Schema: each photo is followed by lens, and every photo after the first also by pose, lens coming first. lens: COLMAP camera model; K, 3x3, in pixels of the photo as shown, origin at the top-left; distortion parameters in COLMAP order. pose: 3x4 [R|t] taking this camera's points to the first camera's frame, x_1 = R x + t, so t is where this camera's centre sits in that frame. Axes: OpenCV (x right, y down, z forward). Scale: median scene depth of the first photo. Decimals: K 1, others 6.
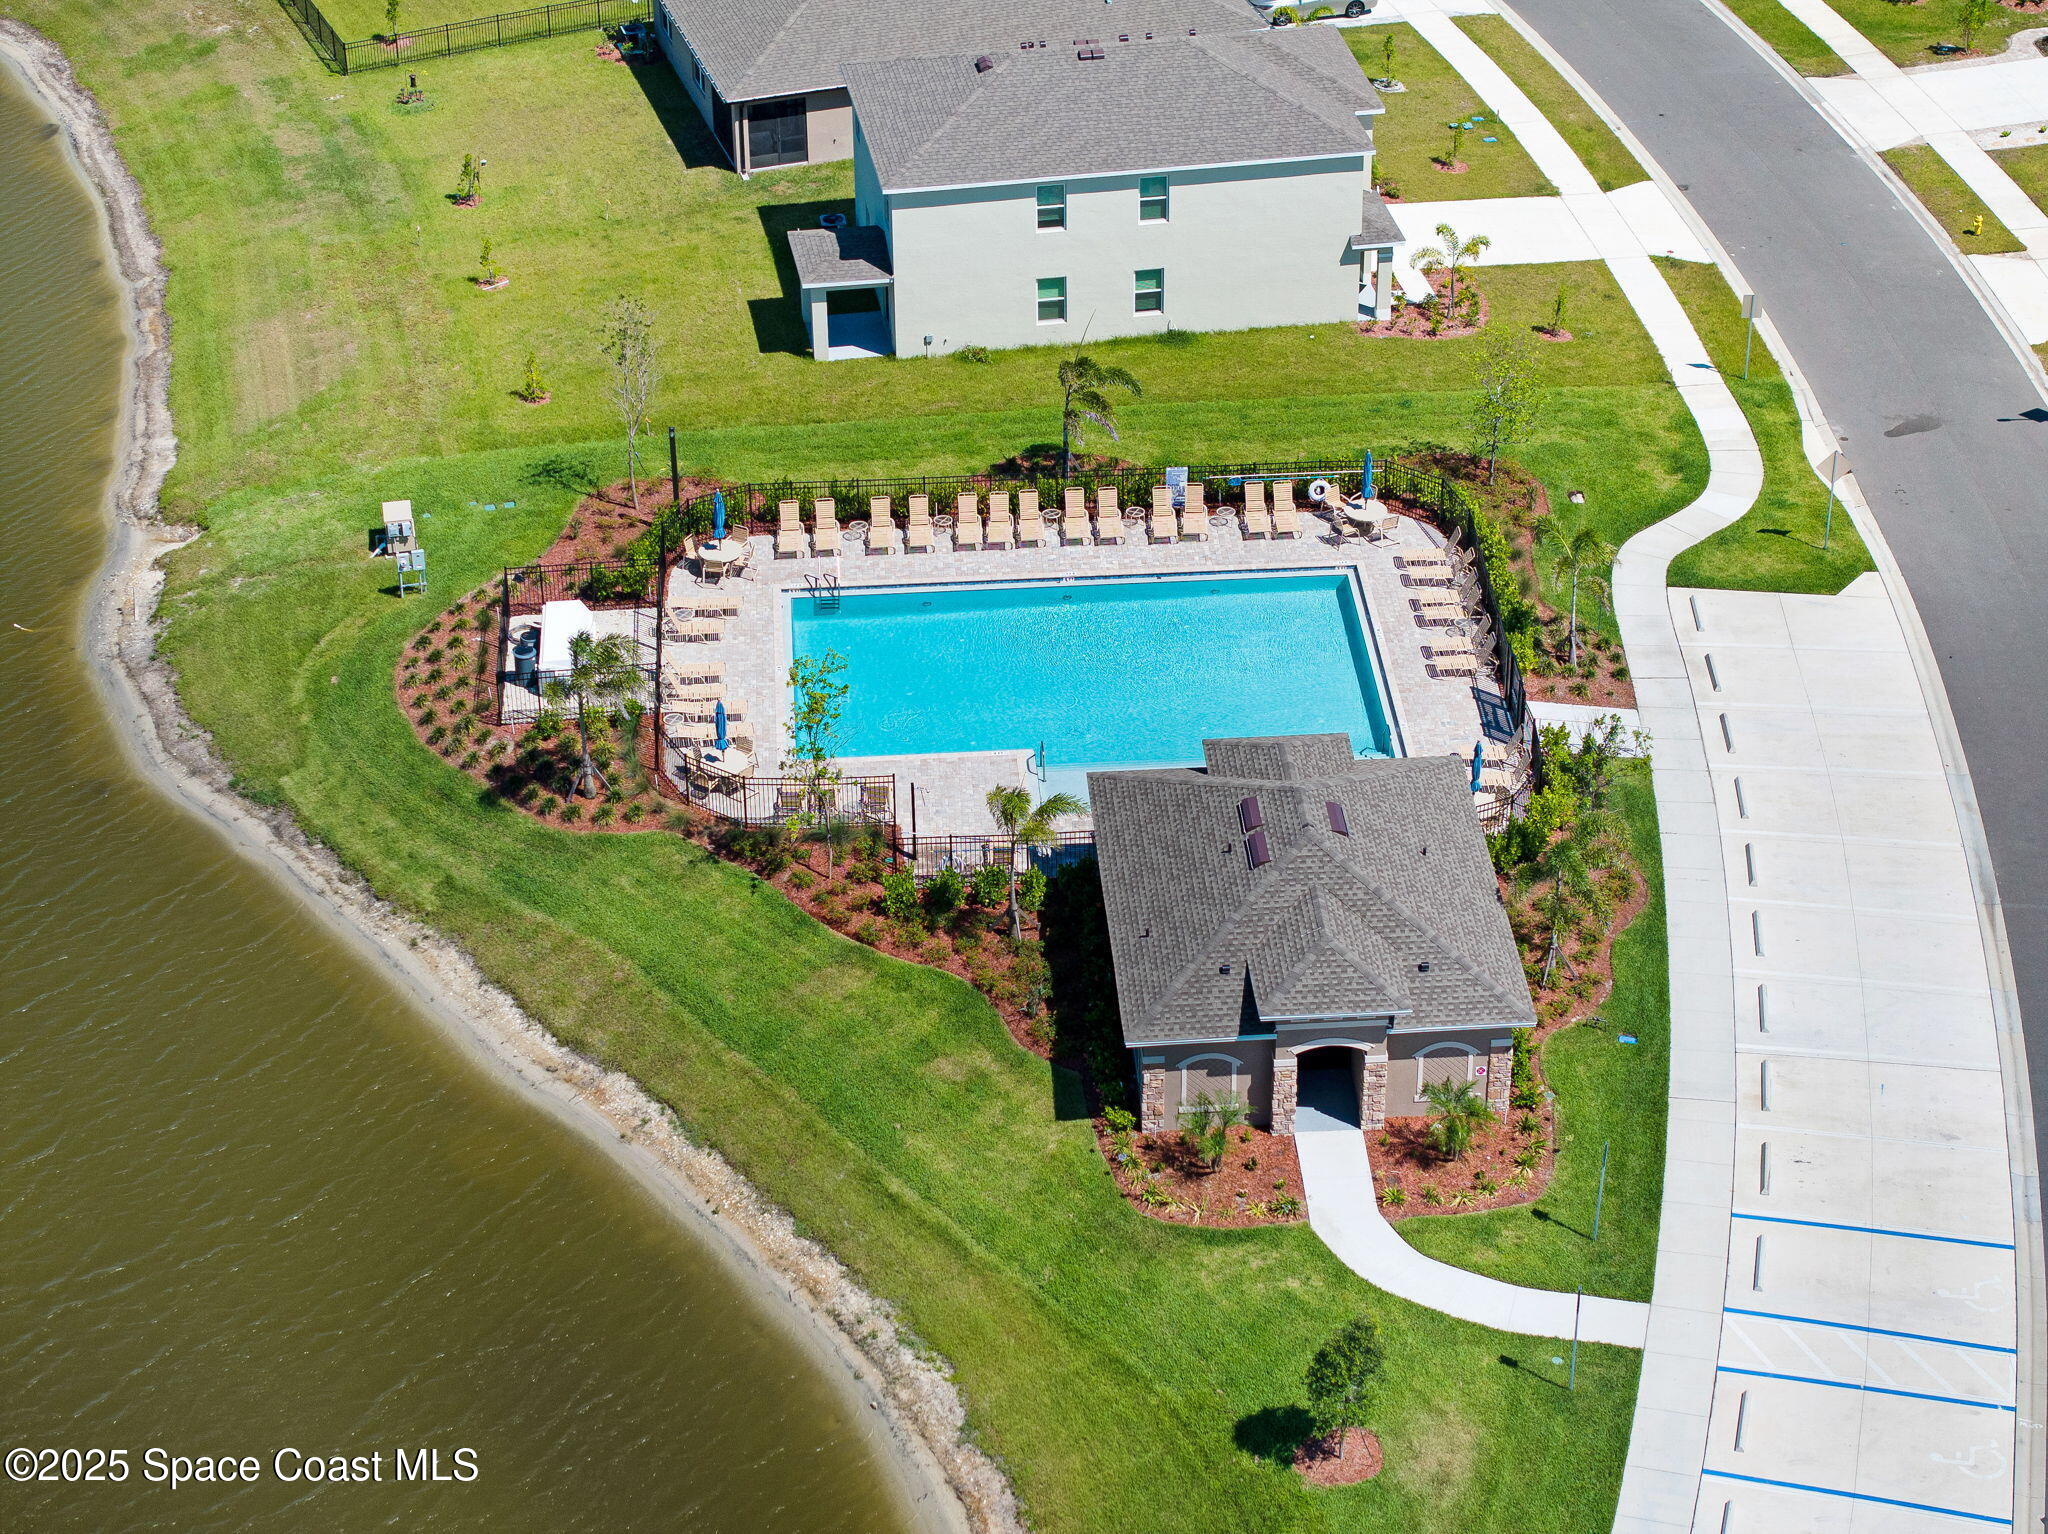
lens RADIAL K [[4065.0, 0, 1024.0], [0, 4065.0, 767.0], [0, 0, 1]] dist [-0.170344, 1.124593]
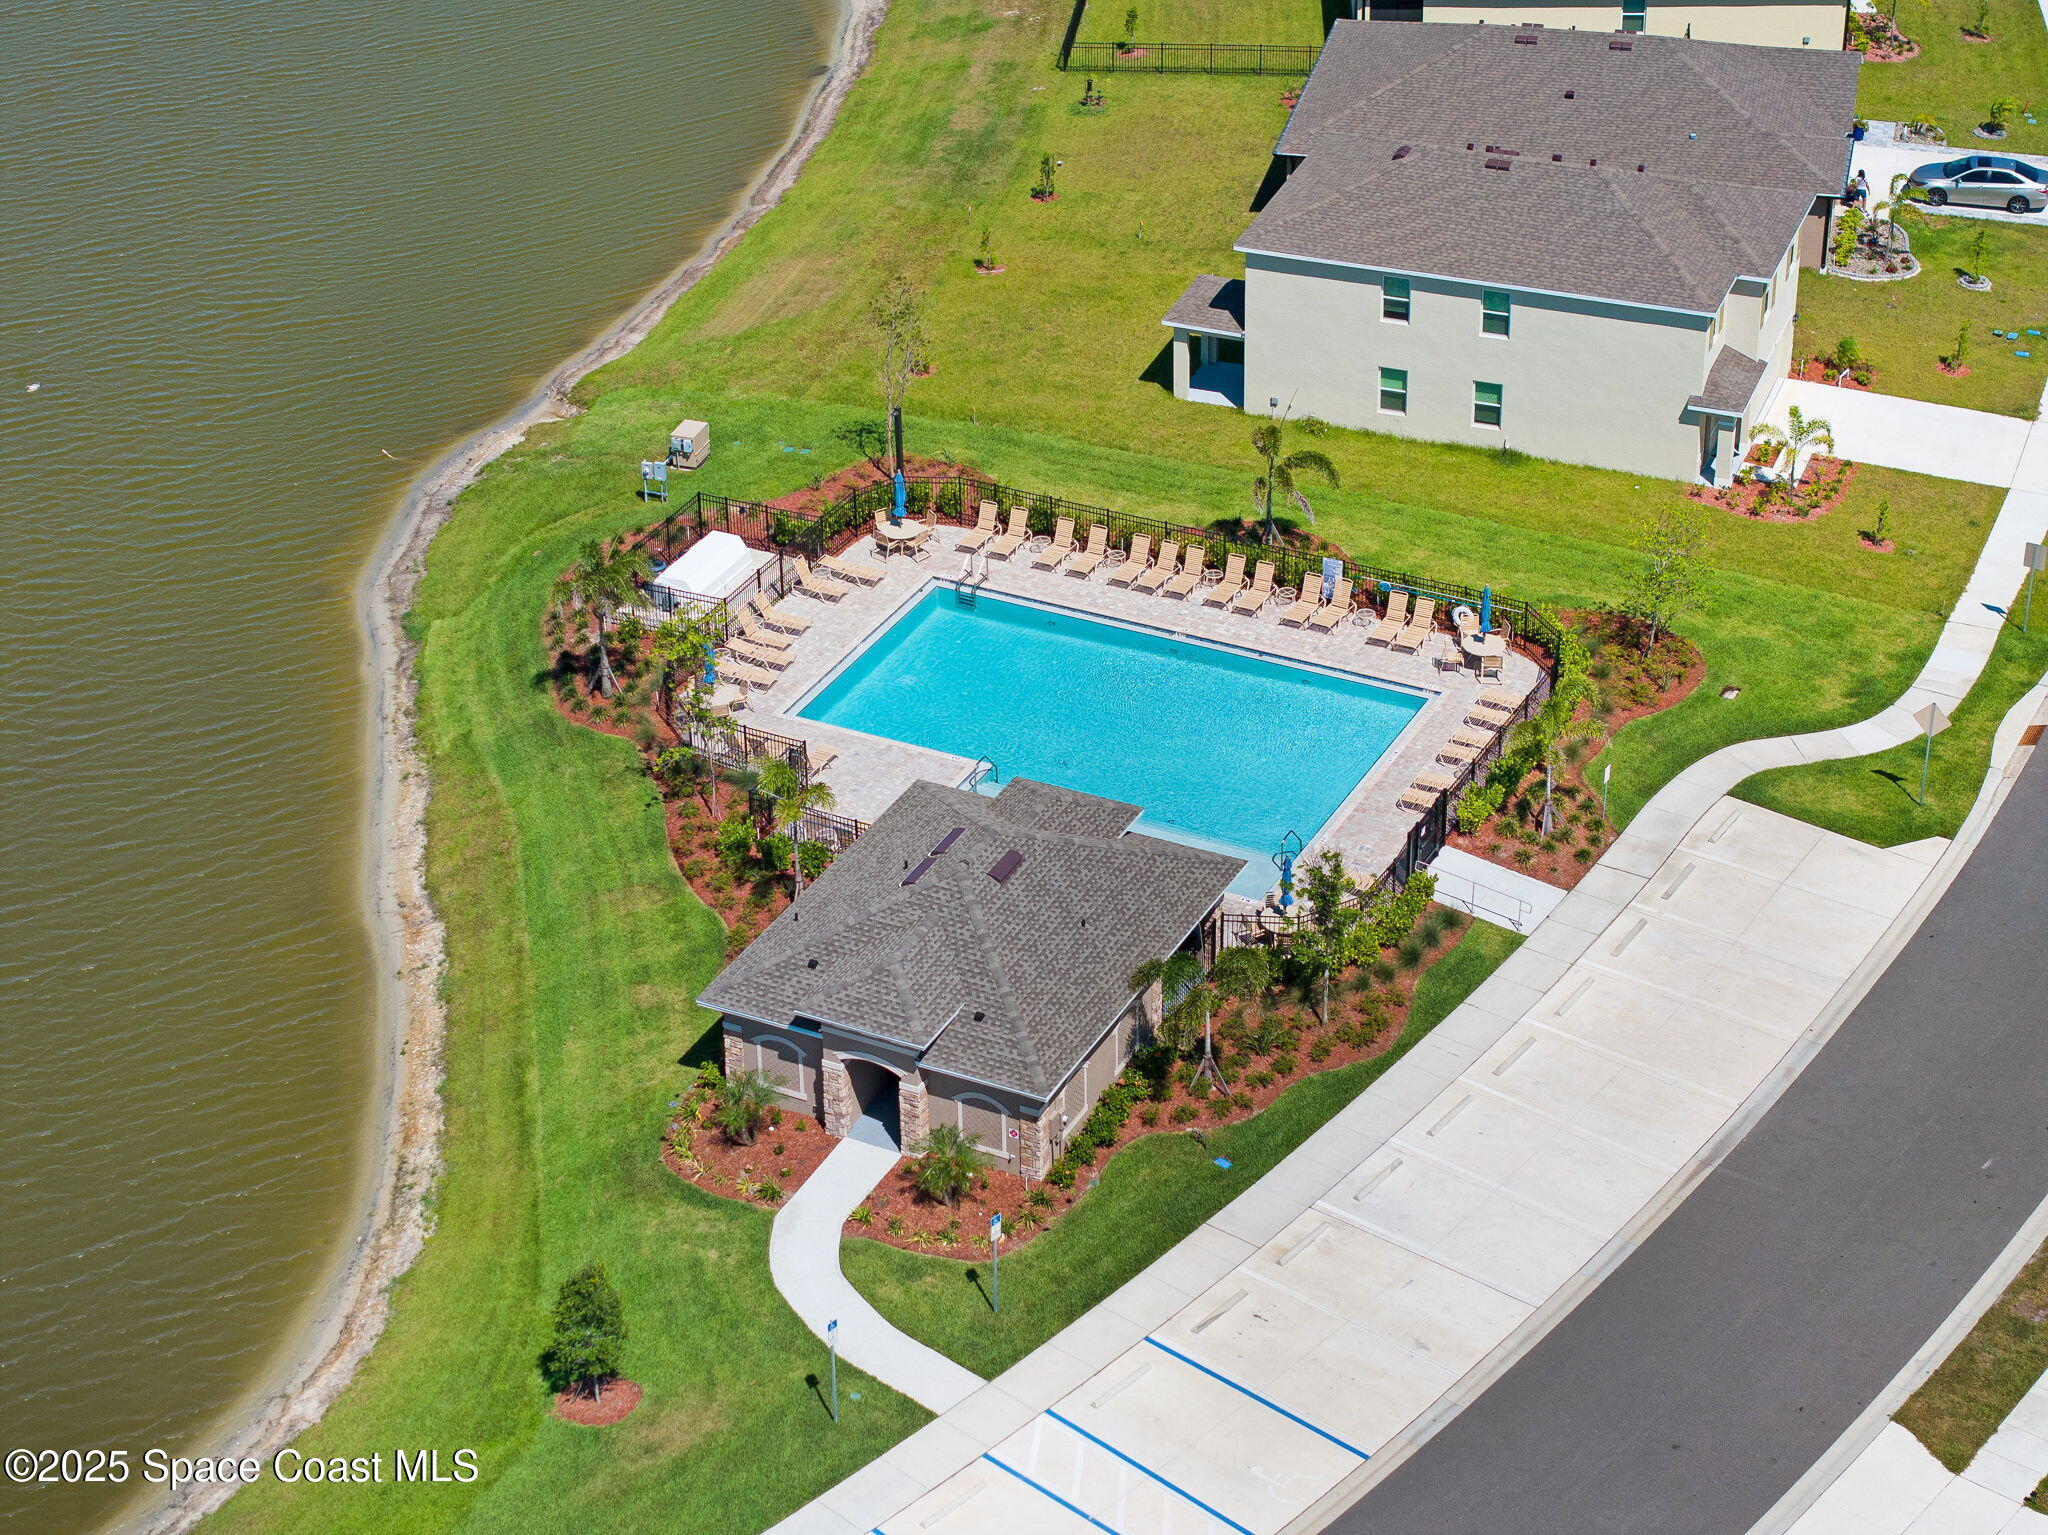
lens RADIAL K [[4065.0, 0, 1024.0], [0, 4065.0, 767.5], [0, 0, 1]] dist [-0.170344, 1.124593]
pose [[0.863724, 0.259545, -0.431992, 0.423210], [-0.268924, 0.962311, 0.040479, -0.044207], [0.426217, 0.081210, 0.900968, 0.059625]]
